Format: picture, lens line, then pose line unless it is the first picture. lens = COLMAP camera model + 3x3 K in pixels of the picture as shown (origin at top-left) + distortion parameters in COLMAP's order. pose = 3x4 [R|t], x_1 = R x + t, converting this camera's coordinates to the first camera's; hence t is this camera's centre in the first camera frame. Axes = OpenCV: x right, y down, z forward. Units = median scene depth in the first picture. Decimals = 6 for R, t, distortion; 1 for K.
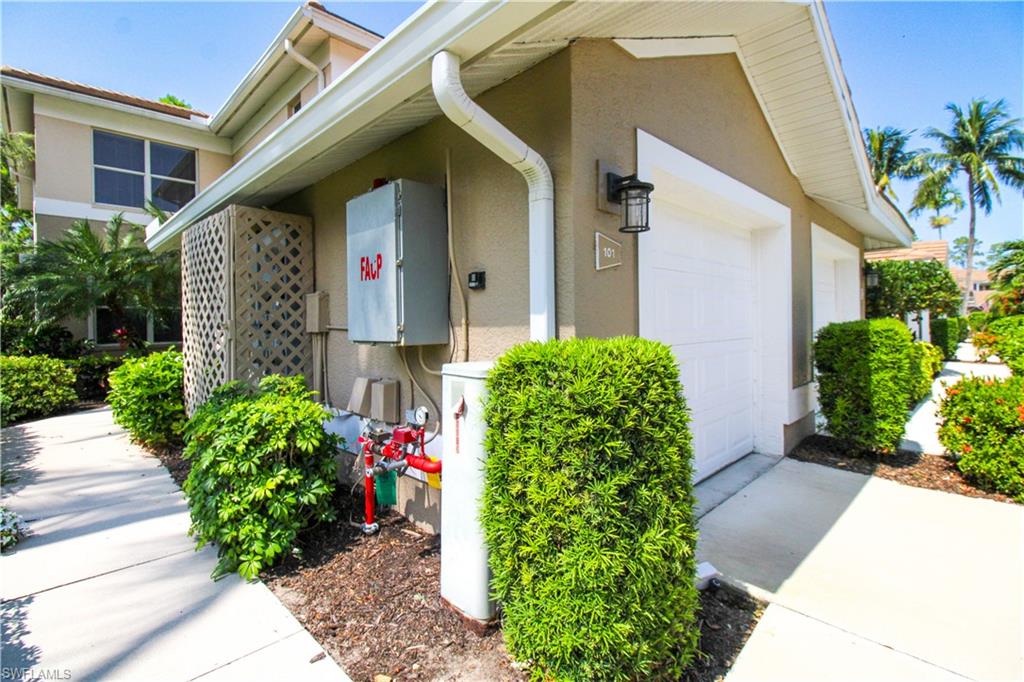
lens RADIAL K [[476.1, 0, 513.6], [0, 476.1, 322.9], [0, 0, 1]] dist [0.009258, -0.011148]
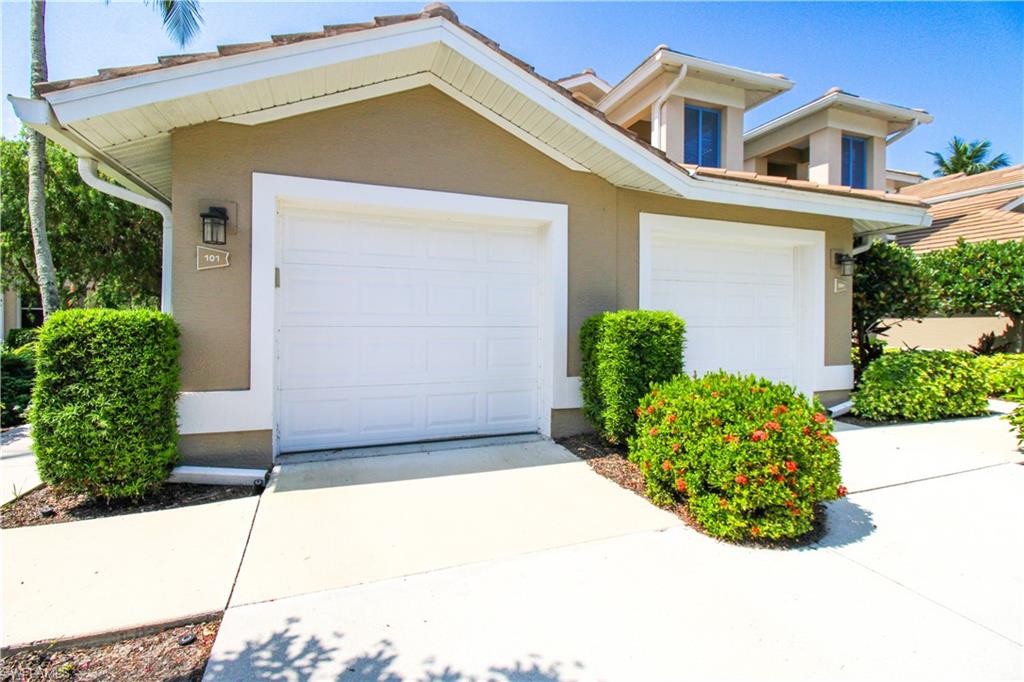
lens RADIAL K [[476.1, 0, 513.6], [0, 476.1, 322.9], [0, 0, 1]] dist [0.009258, -0.011148]
pose [[0.906229, 0.021645, -0.422232, 1.024185], [-0.021415, 0.999757, 0.005288, 0.020400], [0.422244, 0.004250, 0.906472, 0.002339]]
